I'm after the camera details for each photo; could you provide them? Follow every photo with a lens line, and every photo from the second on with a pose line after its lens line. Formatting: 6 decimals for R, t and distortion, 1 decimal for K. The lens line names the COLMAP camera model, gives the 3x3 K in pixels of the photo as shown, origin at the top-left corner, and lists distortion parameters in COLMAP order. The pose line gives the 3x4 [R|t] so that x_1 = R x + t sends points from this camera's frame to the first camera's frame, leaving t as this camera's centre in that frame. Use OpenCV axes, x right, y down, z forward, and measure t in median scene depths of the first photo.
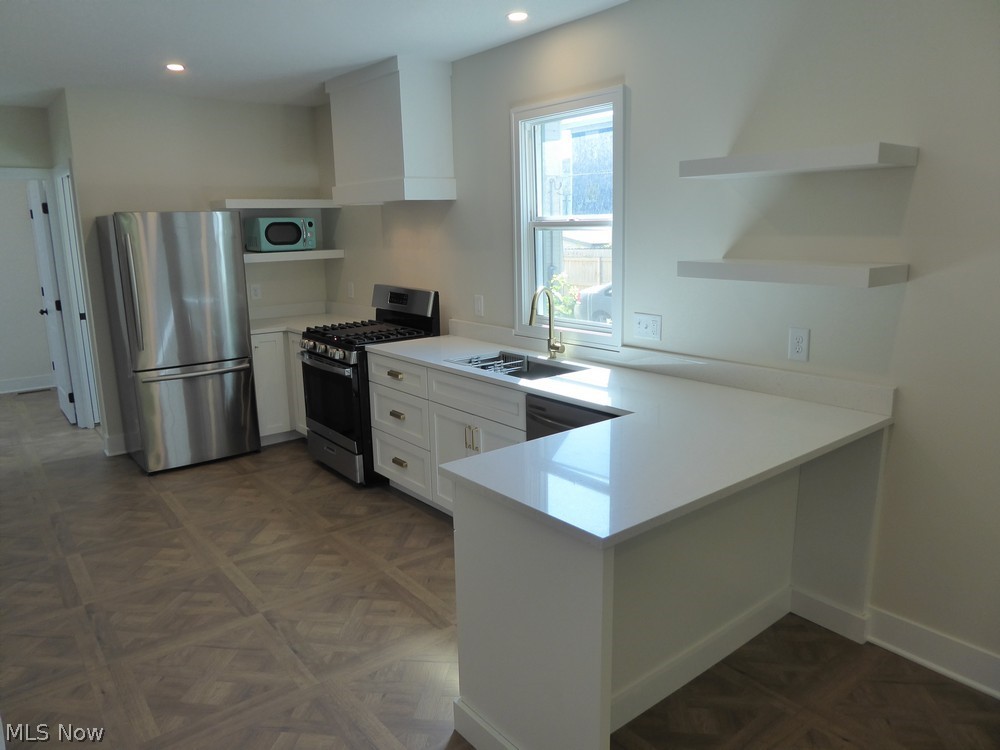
lens RADIAL K [[706.4, 0, 505.4], [0, 706.4, 368.9], [0, 0, 1]] dist [-0.022518, 0.002202]
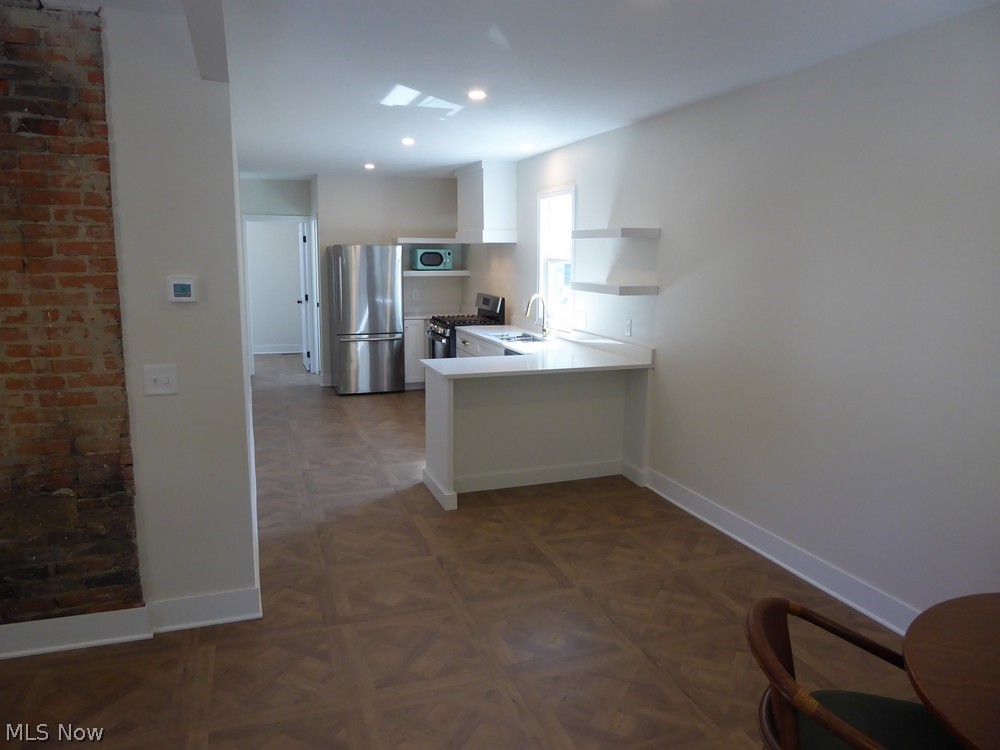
lens RADIAL K [[706.4, 0, 500.7], [0, 706.4, 369.3], [0, 0, 1]] dist [-0.022518, 0.002202]
pose [[0.945438, 0.080339, -0.315742, 0.379271], [-0.091433, 0.995601, -0.020458, 0.079432], [0.312709, 0.048211, 0.948625, -0.484666]]
